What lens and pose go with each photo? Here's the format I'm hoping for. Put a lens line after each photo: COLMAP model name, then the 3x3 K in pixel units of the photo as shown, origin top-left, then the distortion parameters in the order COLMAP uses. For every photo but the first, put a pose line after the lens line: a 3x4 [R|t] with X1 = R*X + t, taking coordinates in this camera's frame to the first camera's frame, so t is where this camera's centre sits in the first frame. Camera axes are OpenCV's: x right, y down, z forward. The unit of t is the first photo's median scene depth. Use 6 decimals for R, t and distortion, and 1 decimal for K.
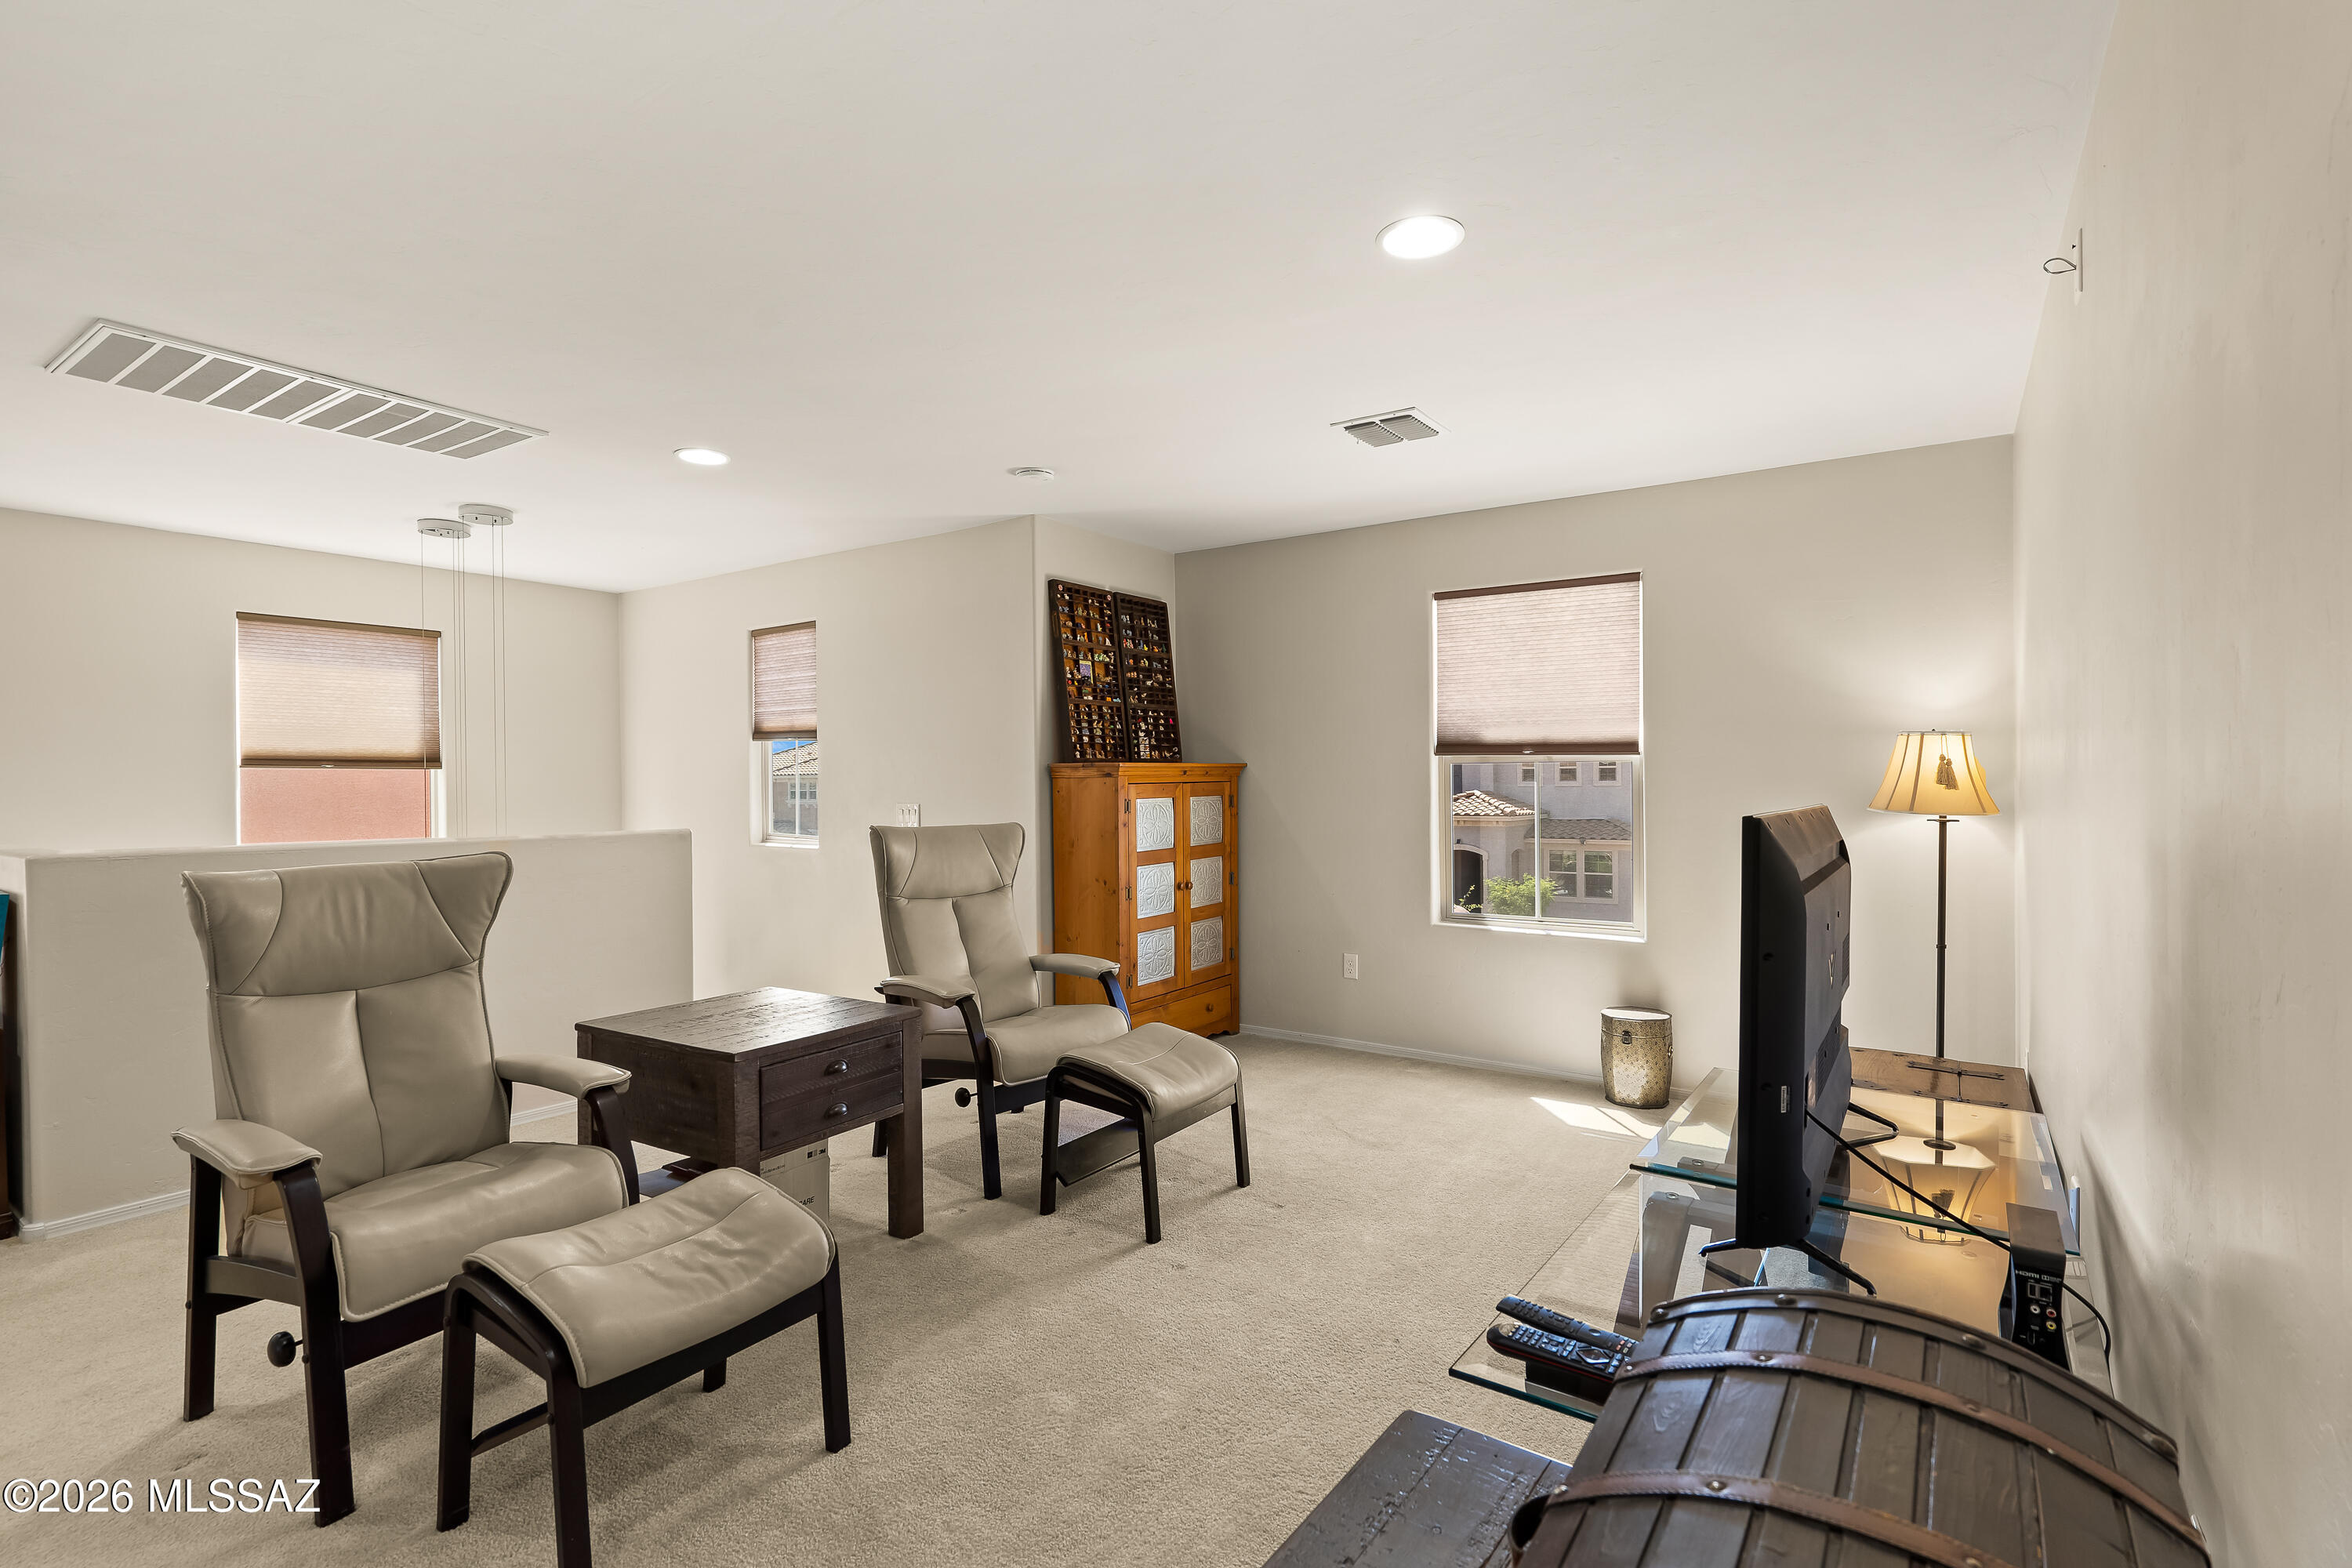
lens RADIAL K [[1081.0, 0, 1184.6], [0, 1081.0, 799.6], [0, 0, 1]] dist [-0.009104, 0.003809]
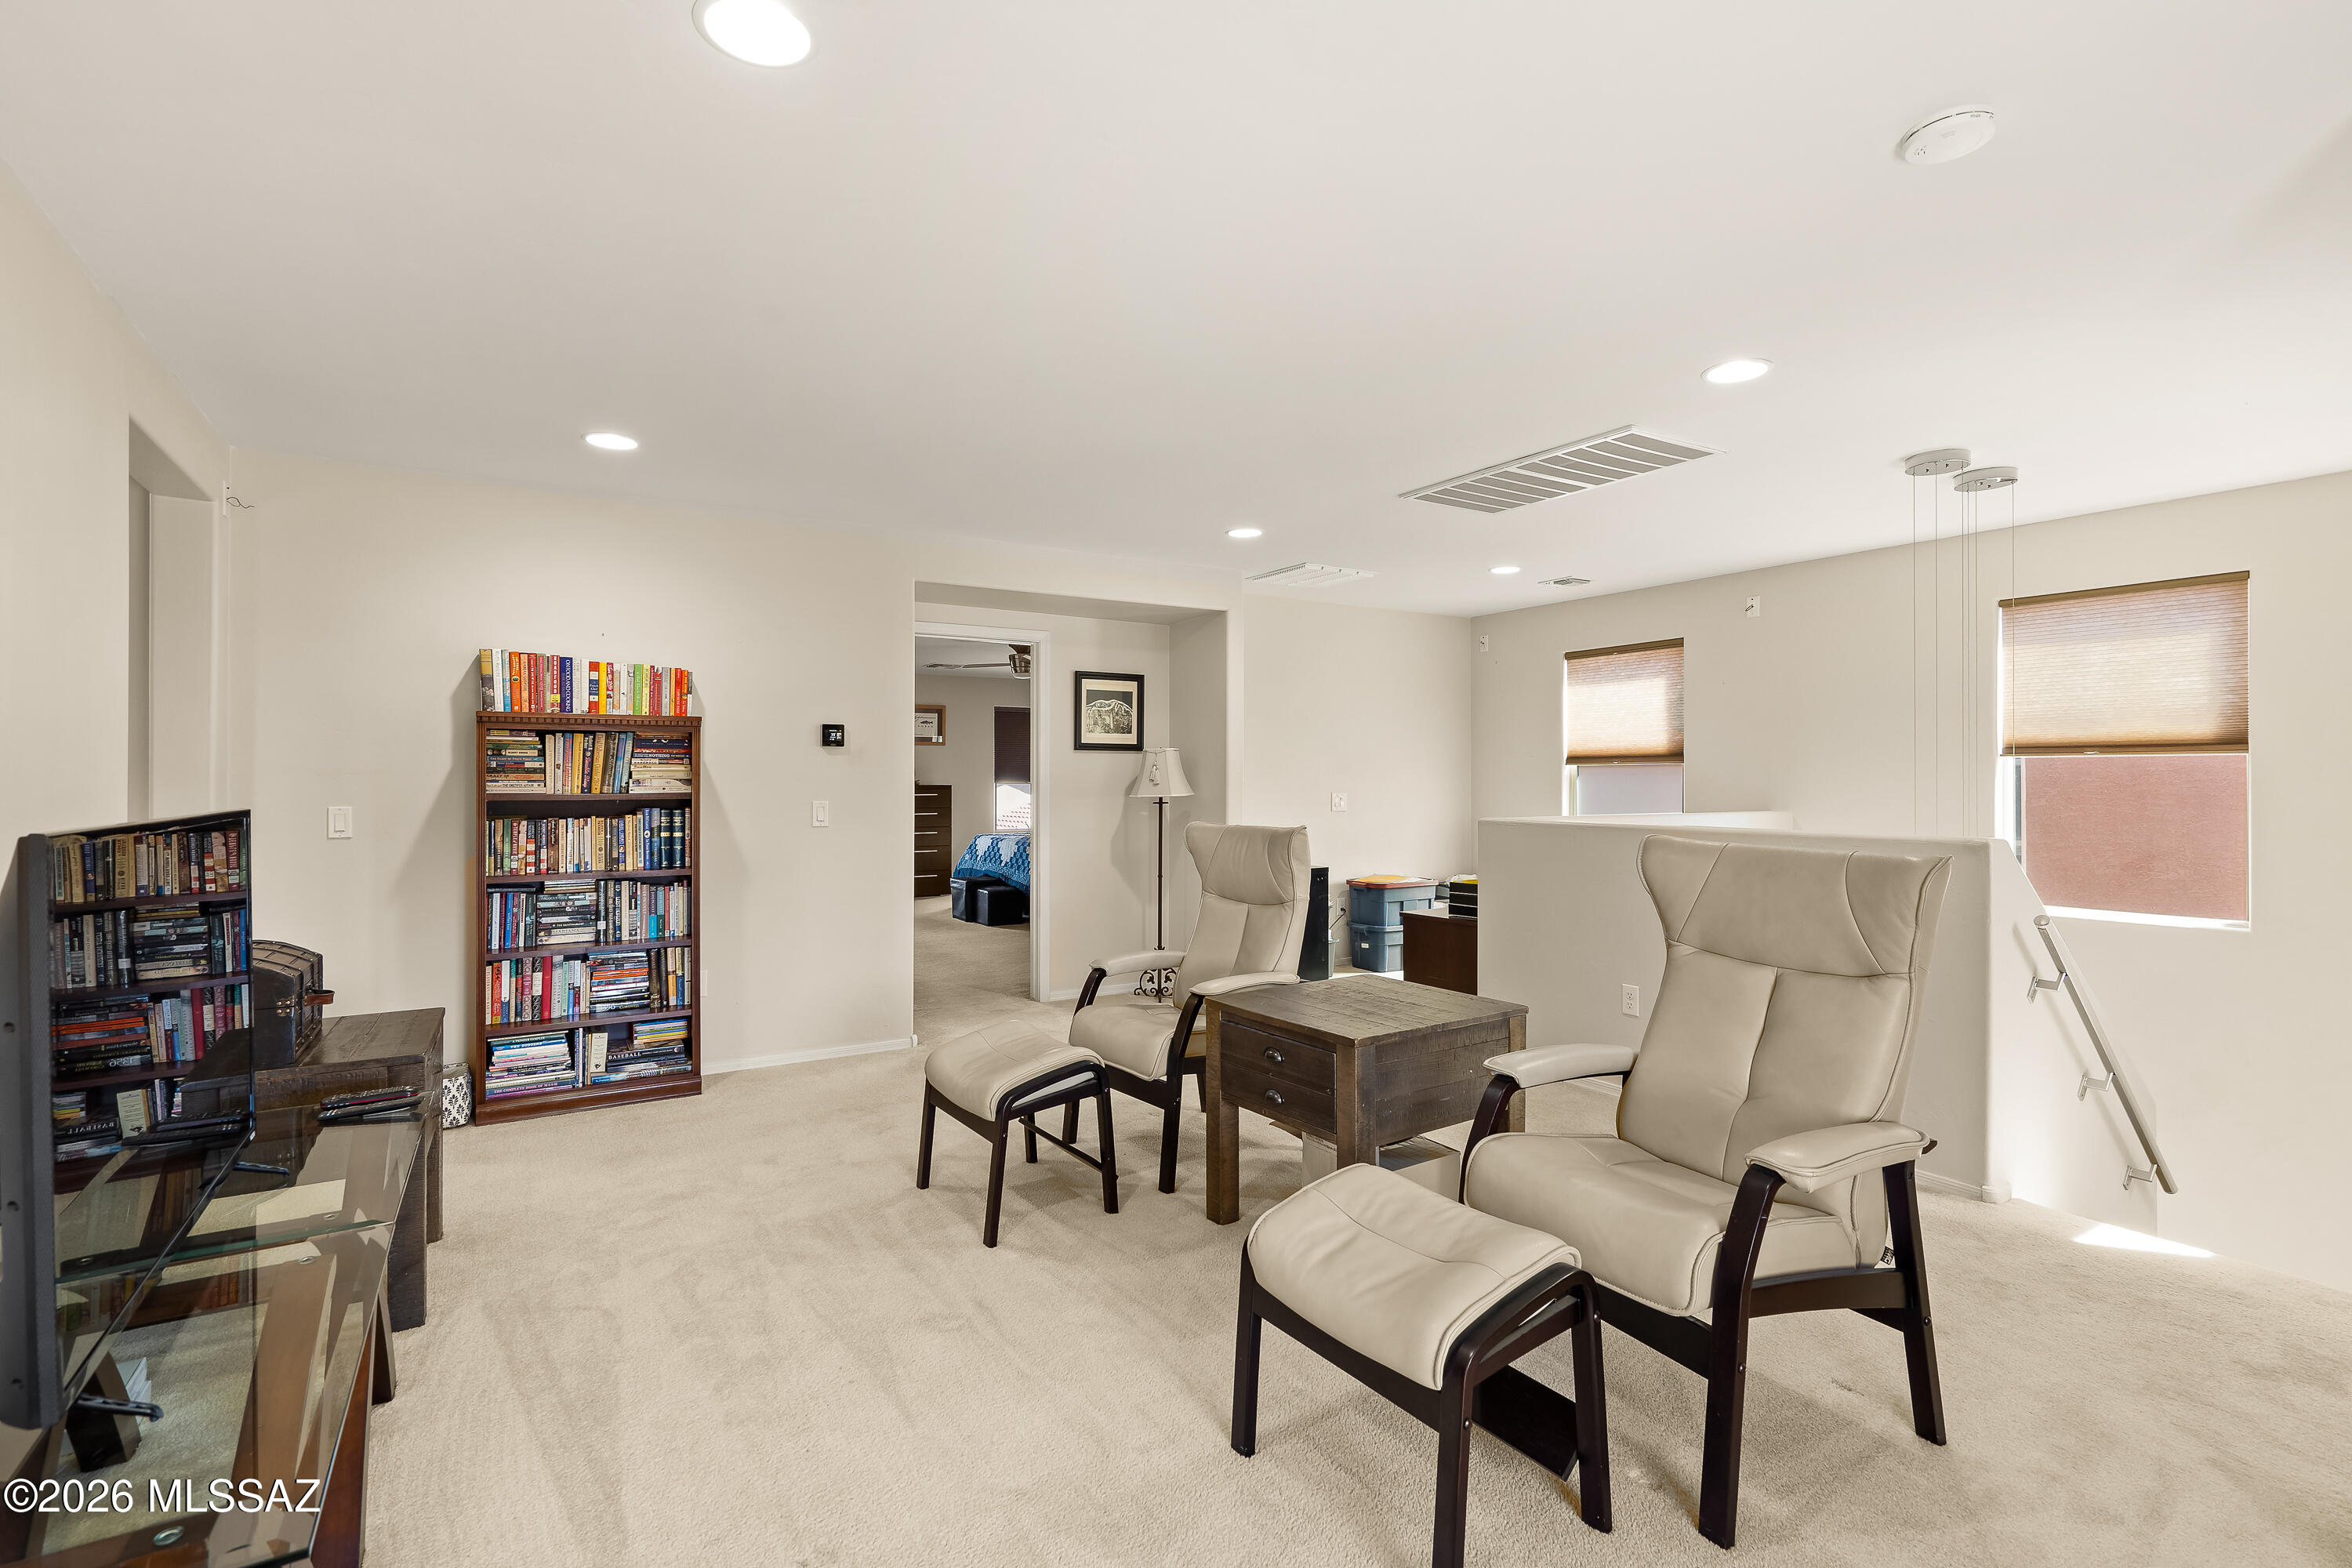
lens RADIAL K [[1081.0, 0, 1167.8], [0, 1081.0, 762.2], [0, 0, 1]] dist [-0.009104, 0.003809]
pose [[-0.394075, -0.008248, -0.919041, 0.326503], [-0.010975, 0.999931, -0.004268, -0.011219], [0.919013, 0.008404, -0.394138, 0.655248]]
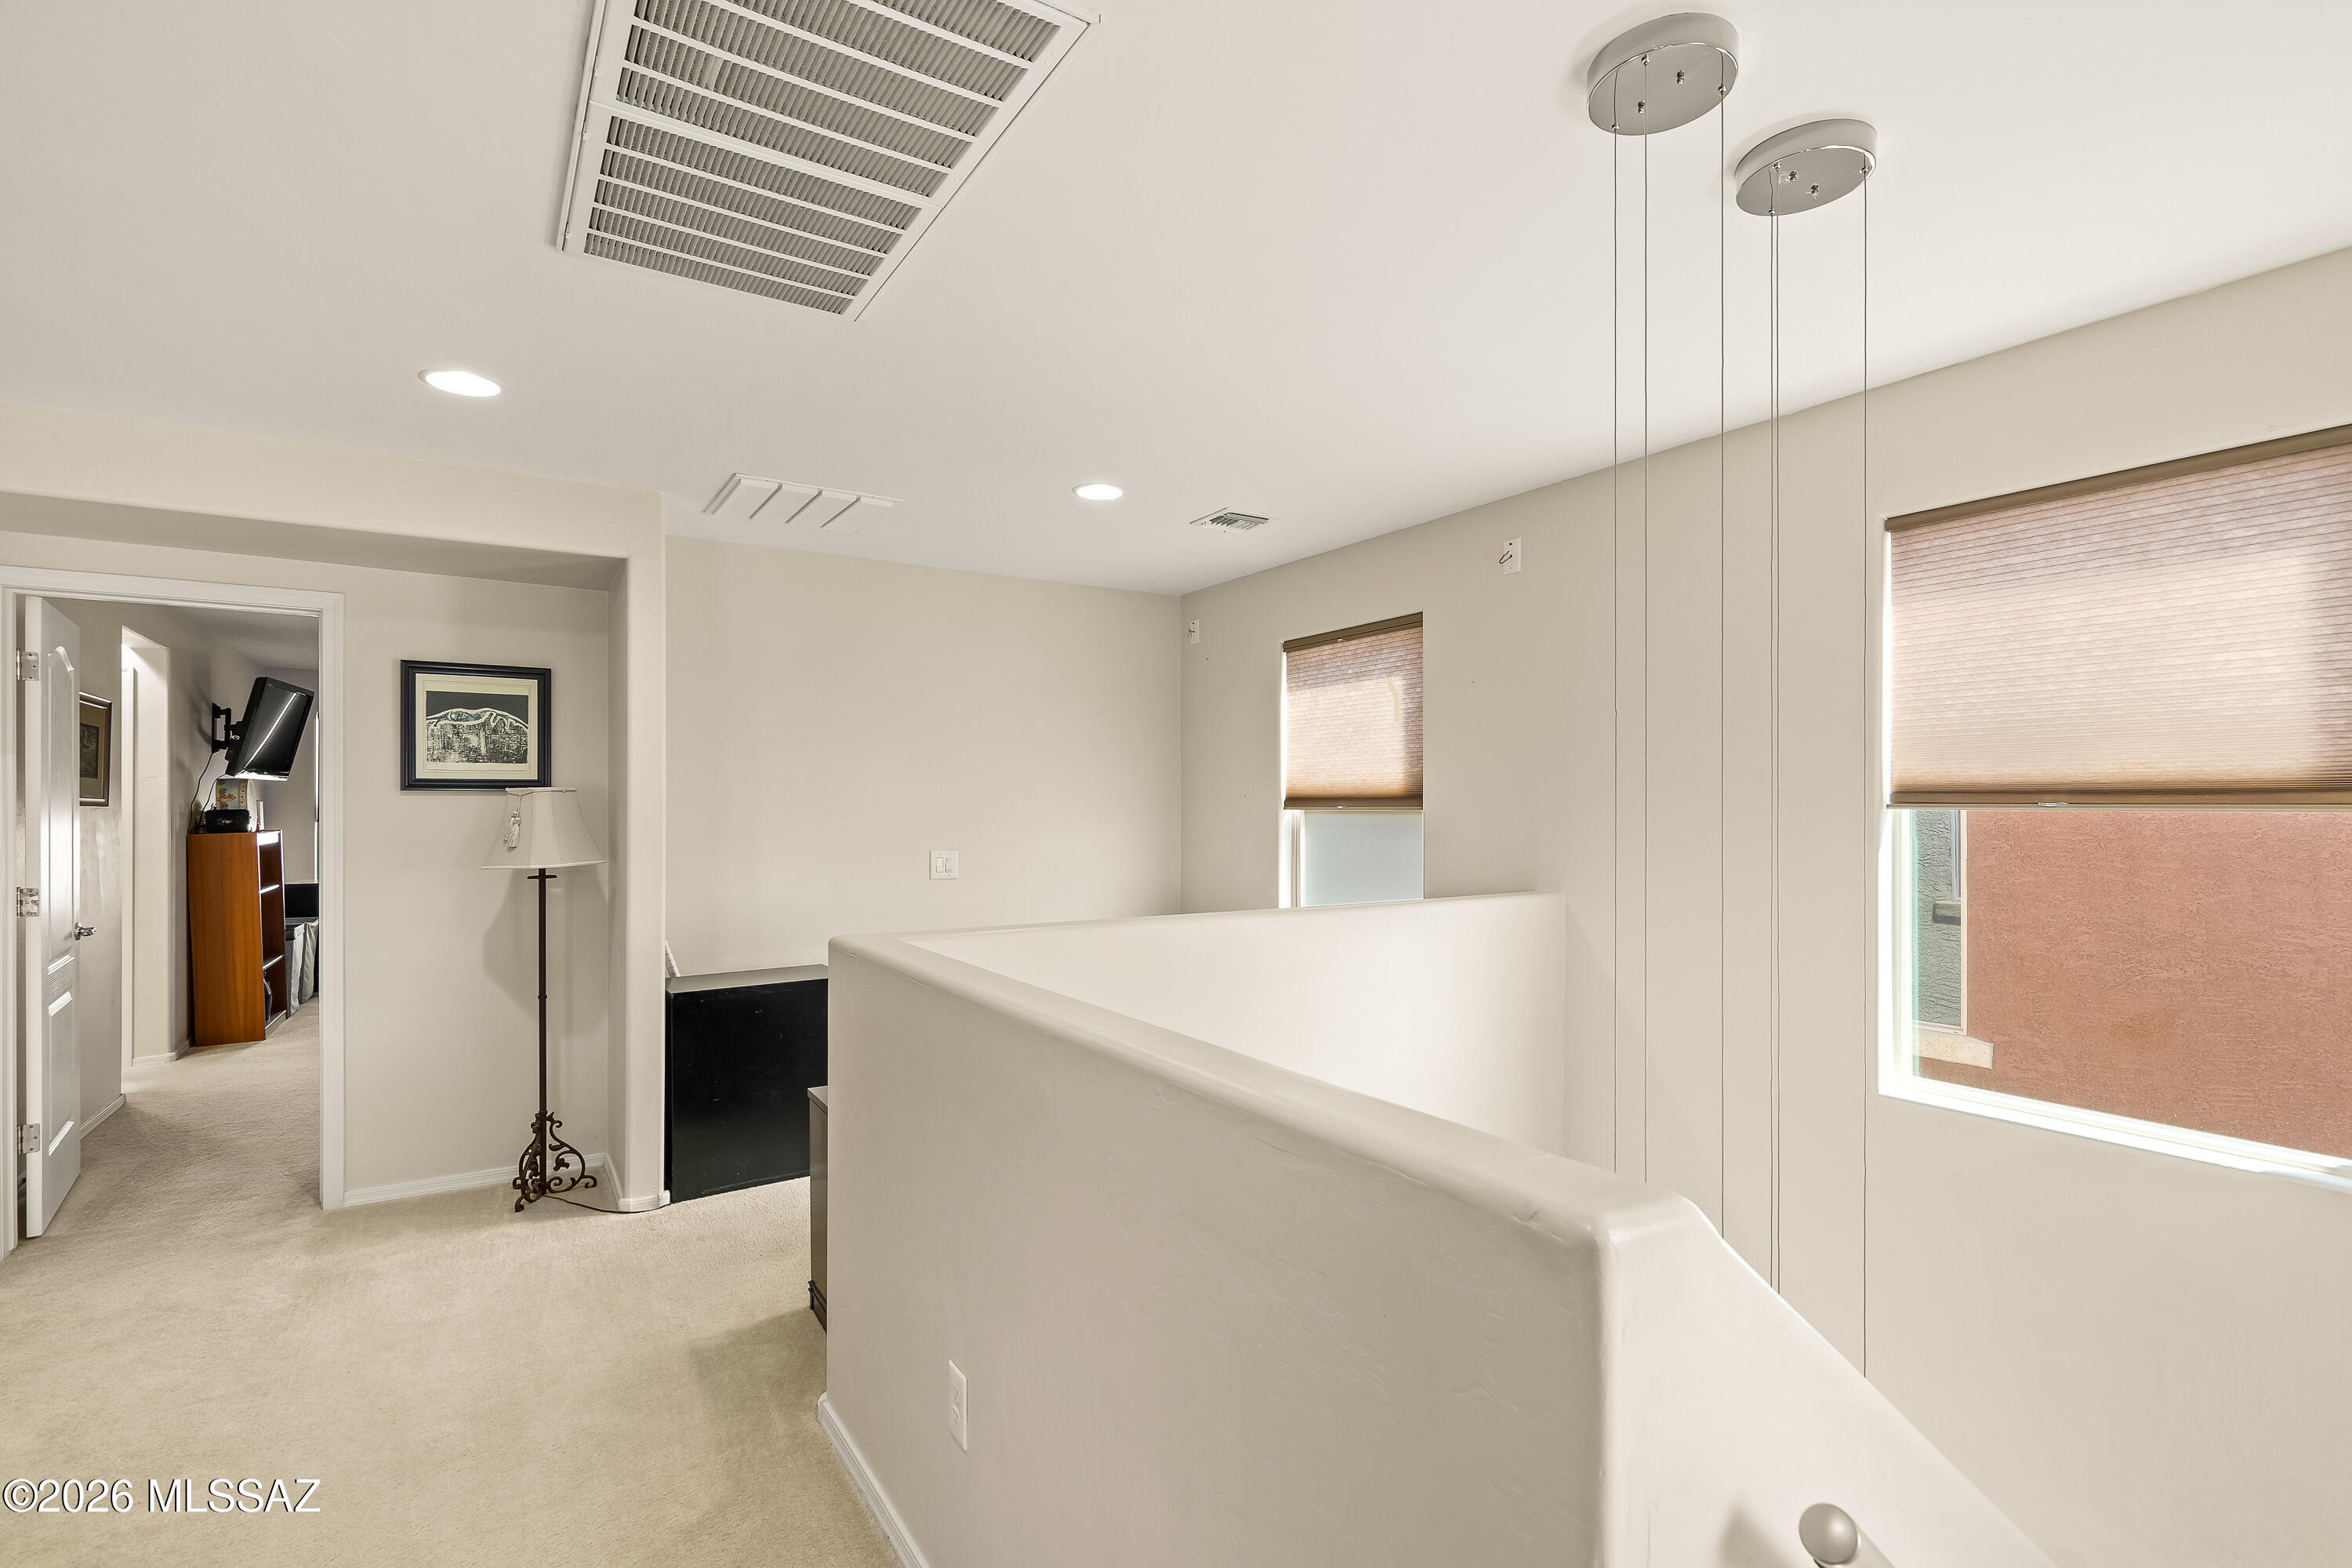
lens RADIAL K [[1081.0, 0, 1167.5], [0, 1081.0, 794.2], [0, 0, 1]] dist [-0.009104, 0.003809]
pose [[-0.381425, -0.002541, -0.924396, -0.236990], [-0.011622, 0.999930, 0.002046, -0.032565], [0.924327, 0.011524, -0.381428, 0.836798]]
